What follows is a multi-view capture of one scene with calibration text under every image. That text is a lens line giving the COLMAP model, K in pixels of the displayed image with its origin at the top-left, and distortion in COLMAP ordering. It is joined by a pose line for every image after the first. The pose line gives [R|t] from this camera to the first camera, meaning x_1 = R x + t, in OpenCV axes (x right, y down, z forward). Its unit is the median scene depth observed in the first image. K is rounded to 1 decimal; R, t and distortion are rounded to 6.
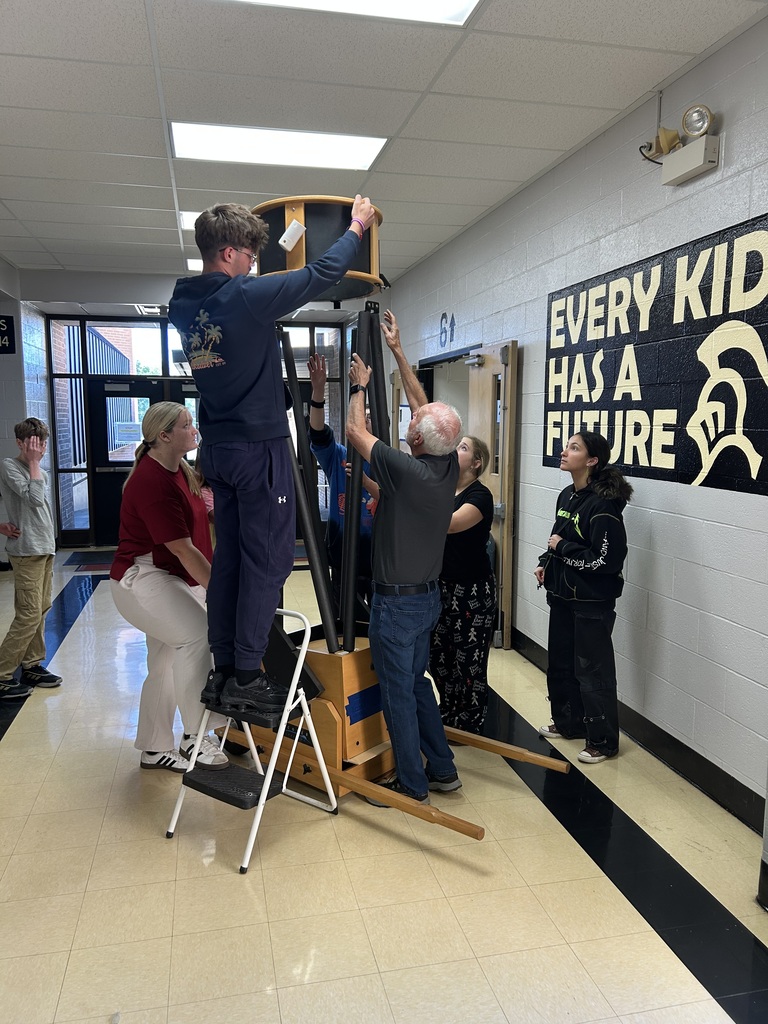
lens RADIAL K [[774.6, 0, 385.8], [0, 774.6, 514.1], [0, 0, 1]] dist [0.038388, -0.030323]
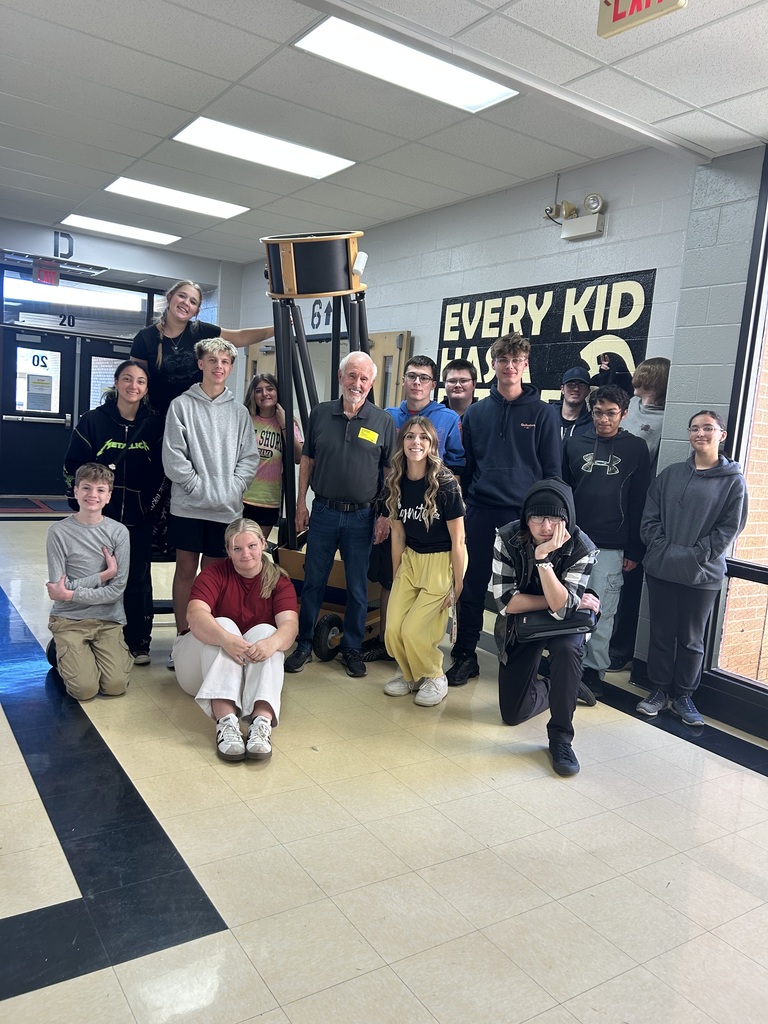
lens RADIAL K [[774.6, 0, 384.4], [0, 774.6, 511.8], [0, 0, 1]] dist [0.038388, -0.030323]
pose [[0.937723, 0.044143, 0.344569, -0.396786], [-0.046263, 0.998927, -0.002069, 0.104015], [-0.344291, -0.014000, 0.938759, -0.251608]]
